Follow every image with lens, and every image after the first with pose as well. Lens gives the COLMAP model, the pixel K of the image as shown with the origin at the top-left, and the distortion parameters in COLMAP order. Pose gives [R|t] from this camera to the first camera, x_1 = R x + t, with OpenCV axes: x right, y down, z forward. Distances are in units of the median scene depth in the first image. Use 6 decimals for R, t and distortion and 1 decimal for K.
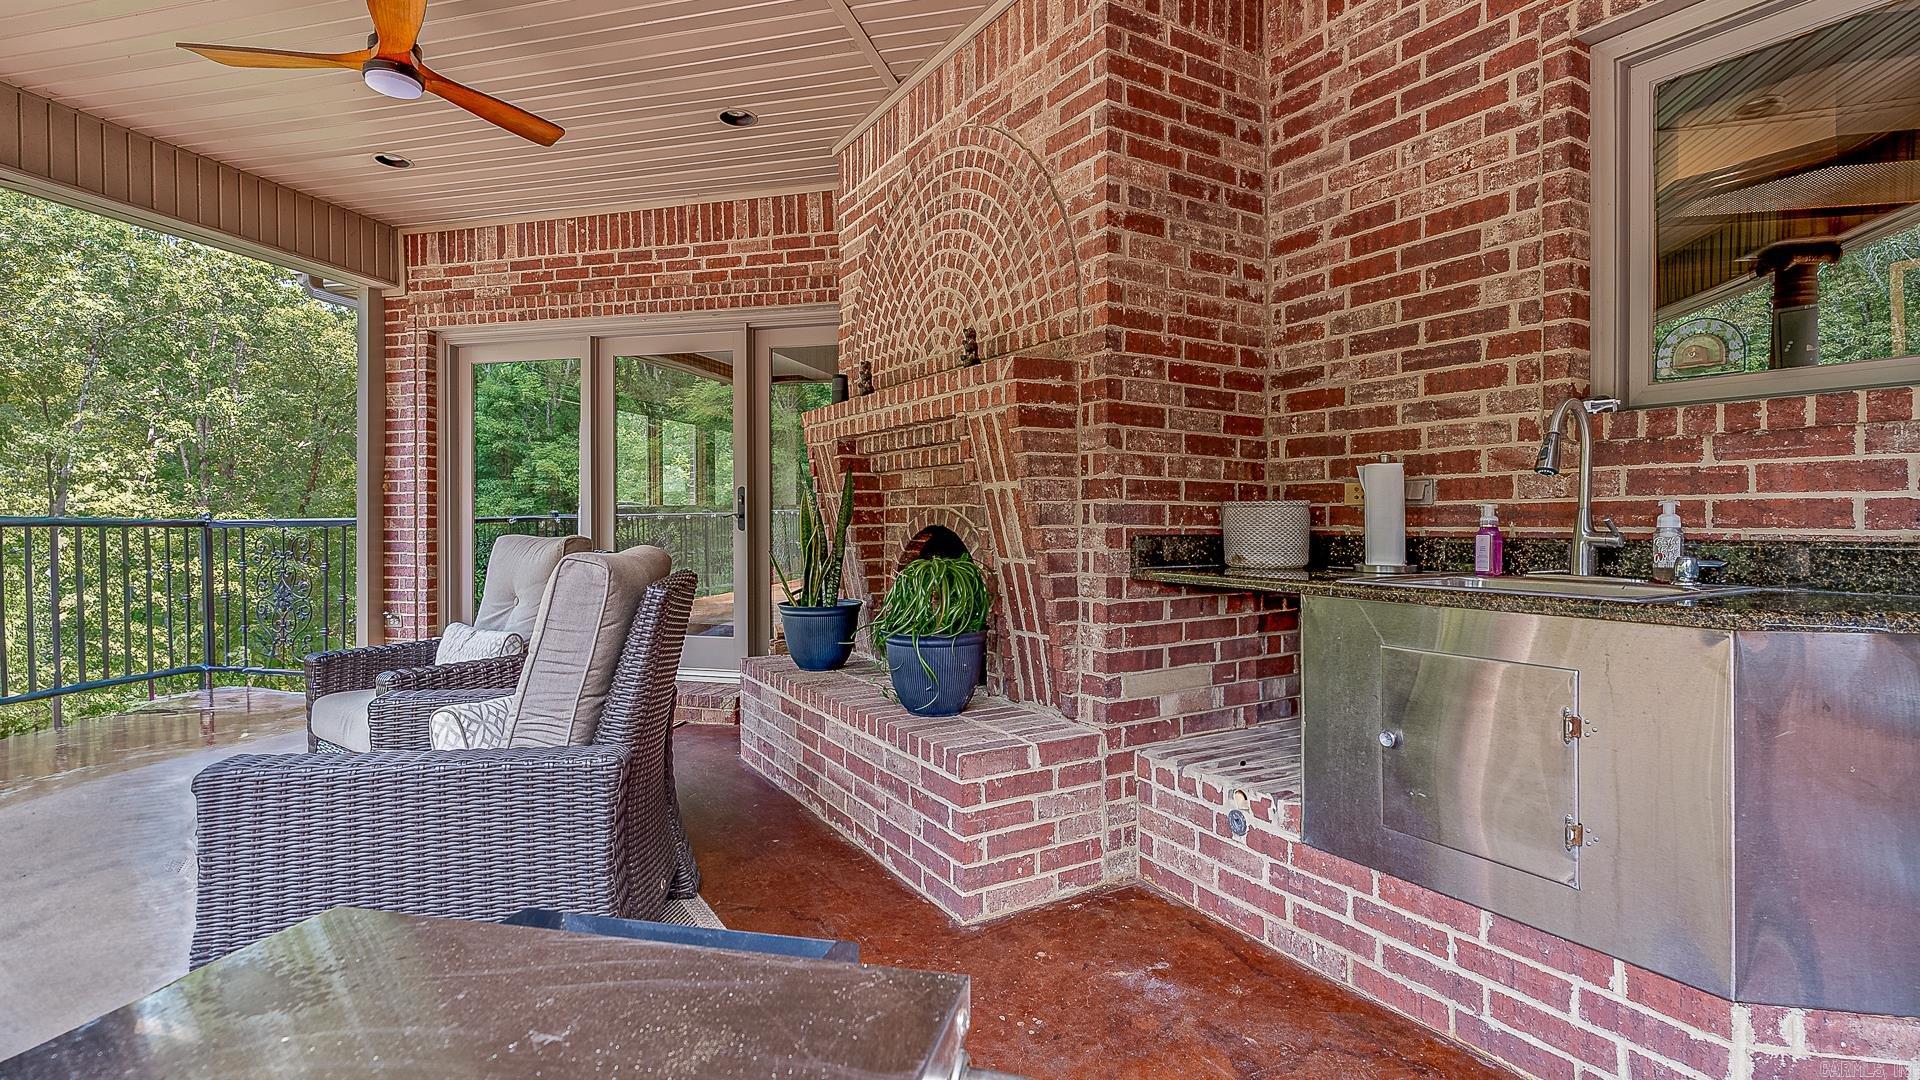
lens RADIAL K [[896.5, 0, 976.8], [0, 896.5, 539.2], [0, 0, 1]] dist [0.001134, 0.001211]
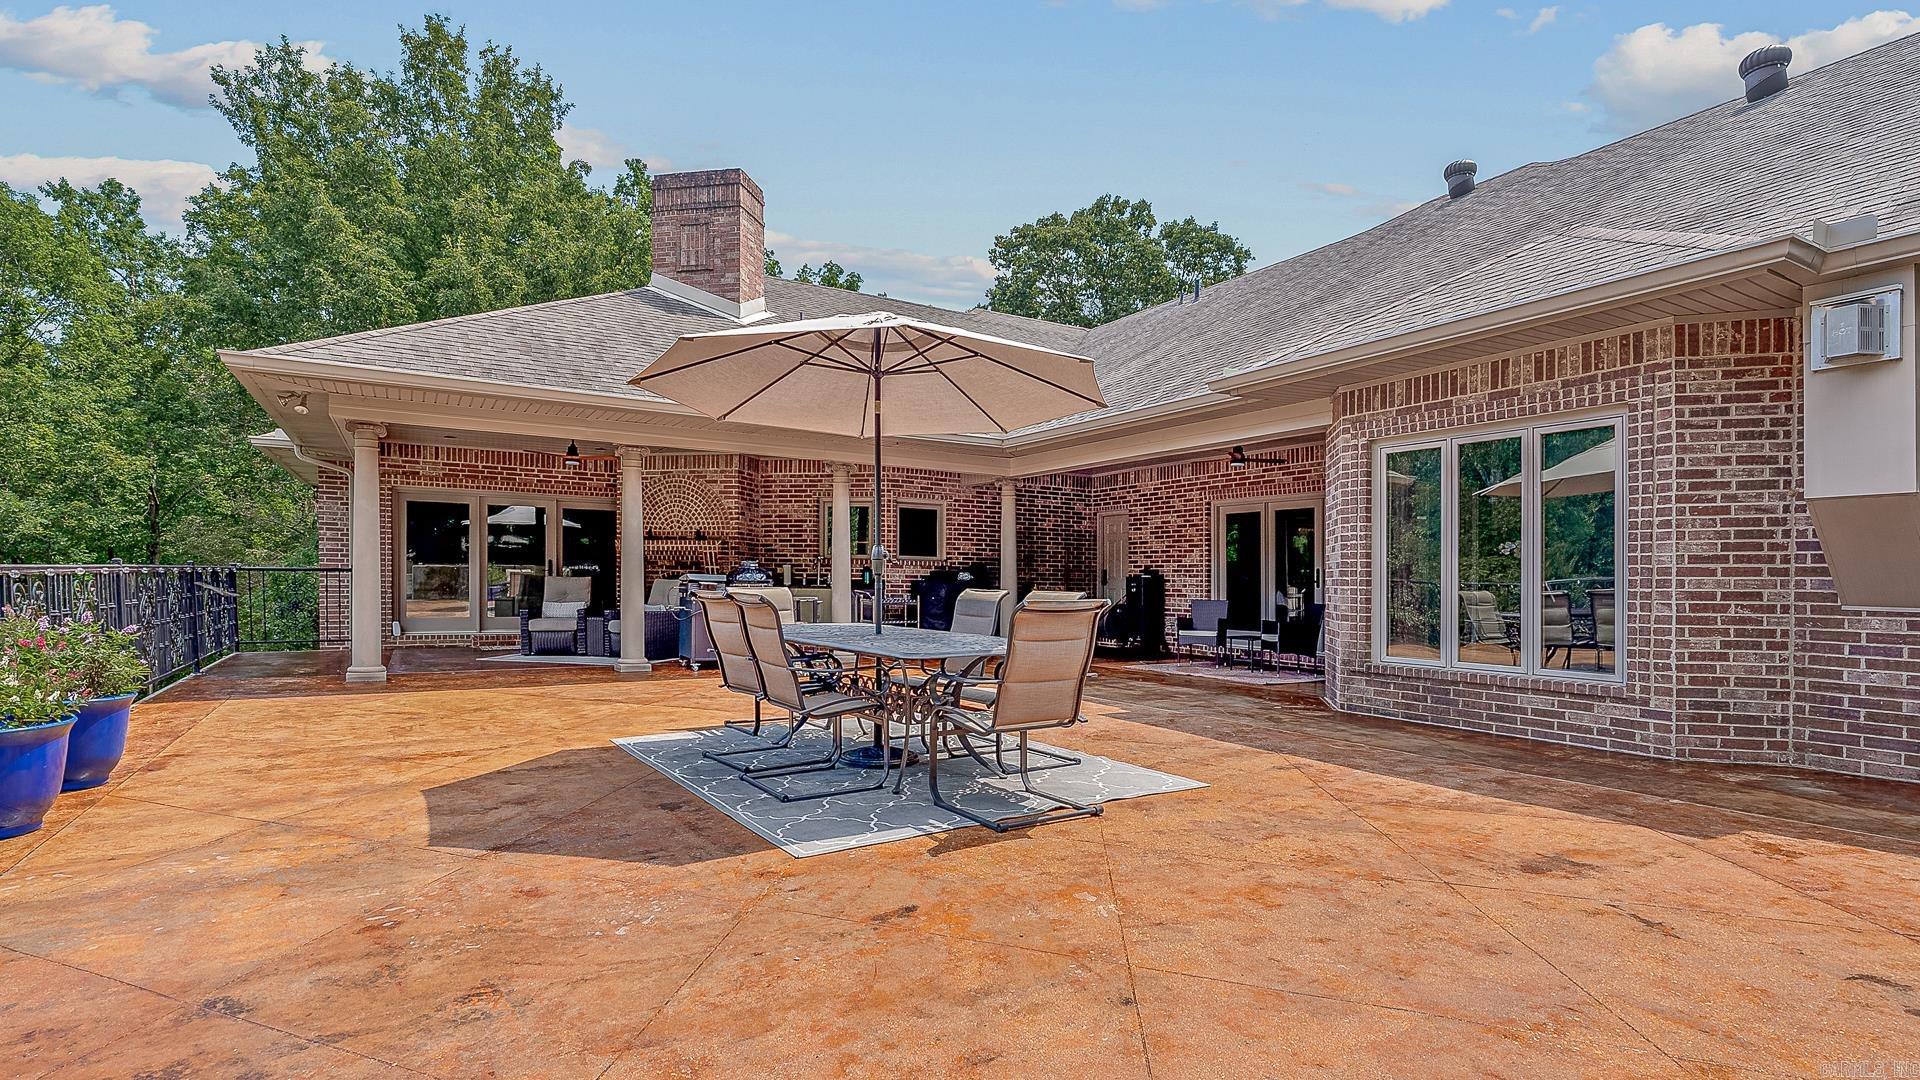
lens RADIAL K [[932.3, 0, 959.4], [0, 932.3, 590.9], [0, 0, 1]] dist [0.000151, -0.000323]
pose [[0.707080, 0.000873, 0.707133, -2.480084], [-0.001033, 0.999999, -0.000201, 0.063752], [-0.707133, -0.000588, 0.707080, -3.302316]]
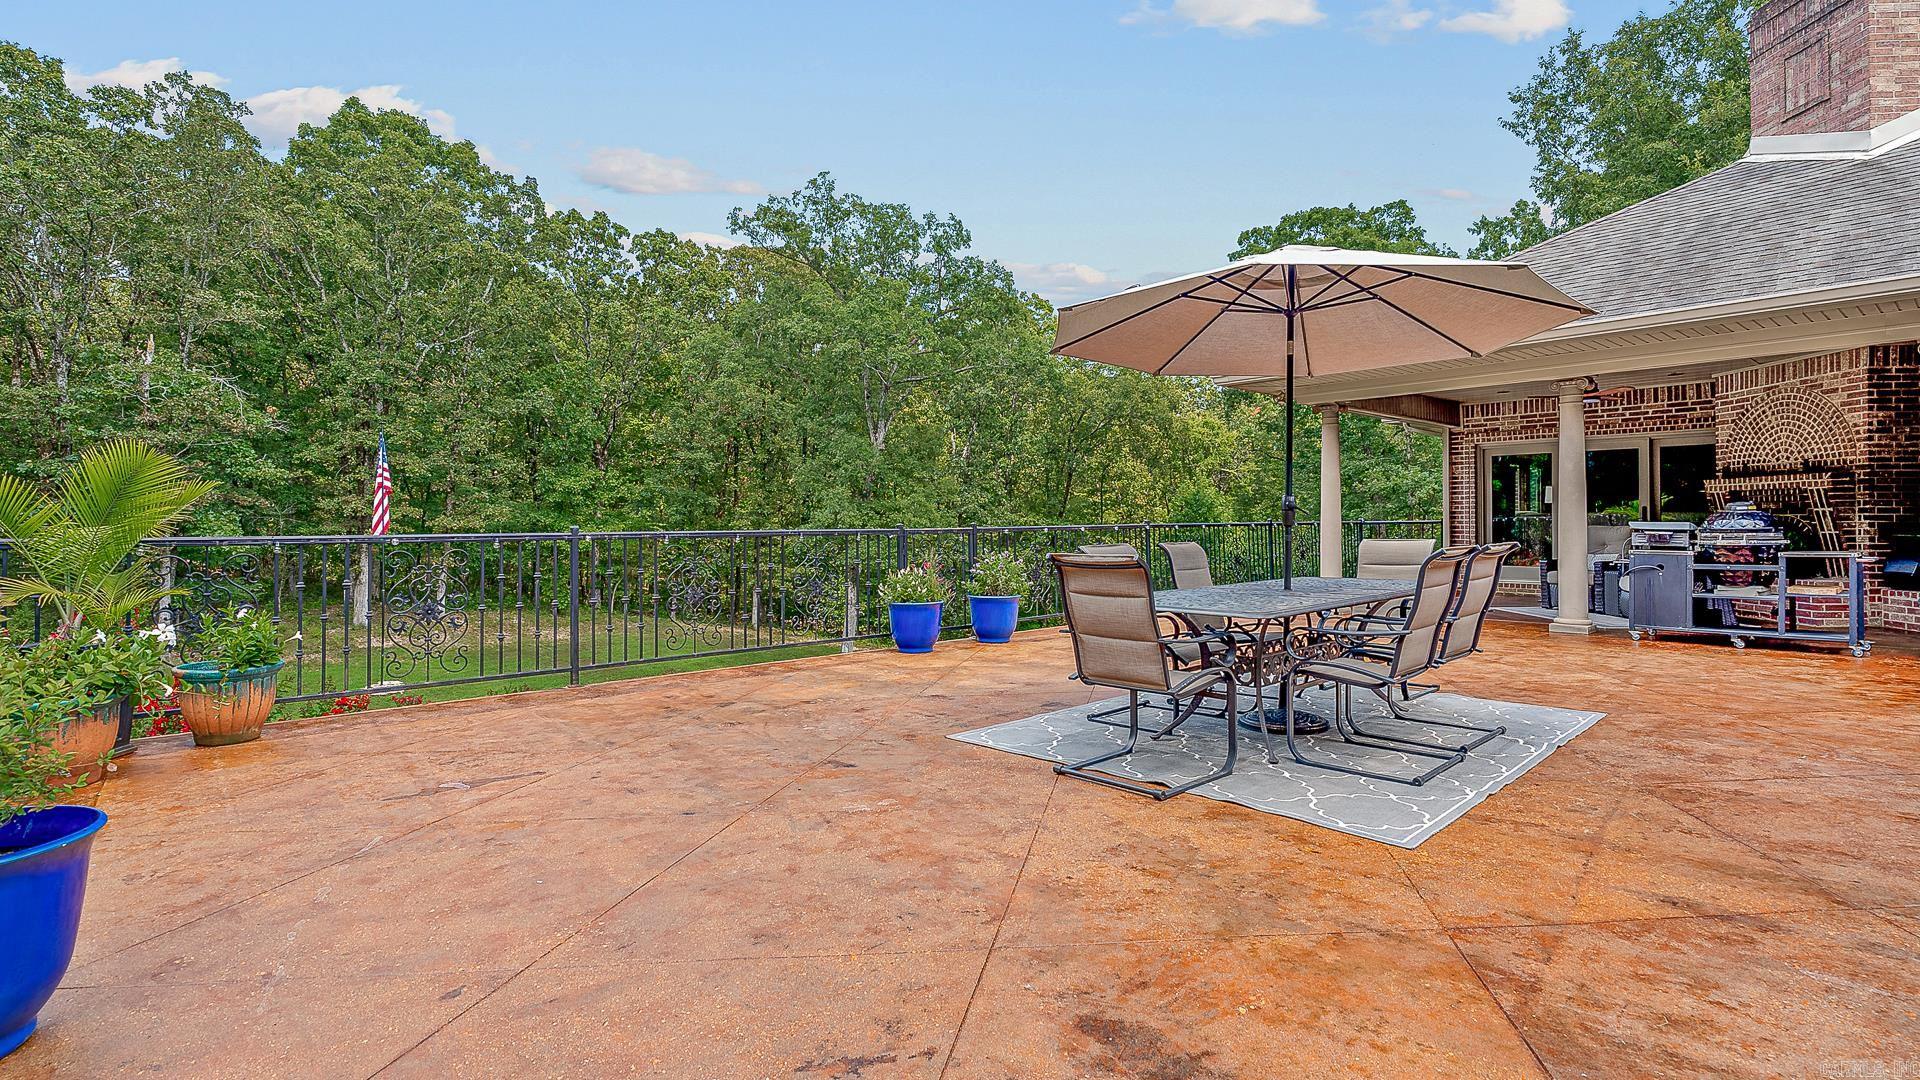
lens RADIAL K [[896.5, 0, 954.7], [0, 896.5, 524.4], [0, 0, 1]] dist [0.001134, 0.001211]
pose [[0.809173, -0.004428, -0.587554, -0.628009], [-0.003526, 0.999917, -0.012391, 0.049439], [0.587560, 0.012098, 0.809090, -3.622225]]
